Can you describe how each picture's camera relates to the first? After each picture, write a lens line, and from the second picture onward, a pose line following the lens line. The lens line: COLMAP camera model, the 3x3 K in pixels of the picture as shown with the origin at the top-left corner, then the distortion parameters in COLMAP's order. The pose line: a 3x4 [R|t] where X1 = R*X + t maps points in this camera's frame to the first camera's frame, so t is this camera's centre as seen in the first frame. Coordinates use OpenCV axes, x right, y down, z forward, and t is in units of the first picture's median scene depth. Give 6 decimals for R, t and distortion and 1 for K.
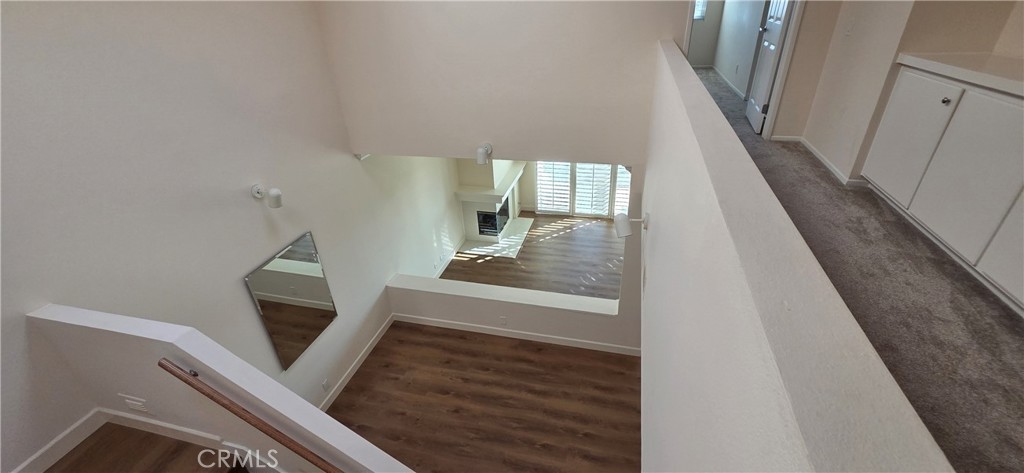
lens RADIAL K [[417.4, 0, 513.8], [0, 417.4, 236.3], [0, 0, 1]] dist [0.001718, 0.000191]
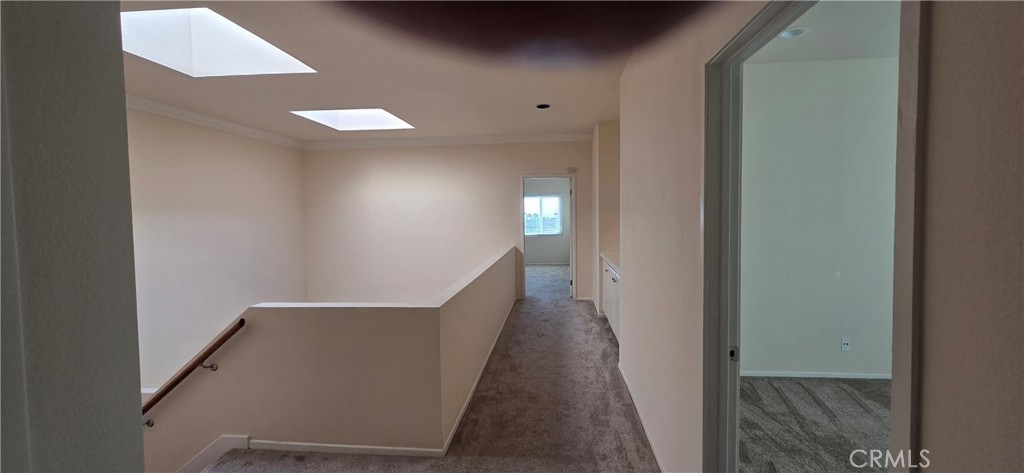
lens RADIAL K [[417.4, 0, 512.6], [0, 417.4, 233.7], [0, 0, 1]] dist [0.001718, 0.000191]
pose [[0.987761, 0.027773, 0.153480, 0.171622], [0.045144, 0.890992, -0.451768, 0.564707], [-0.149296, 0.453168, 0.878834, -1.143824]]
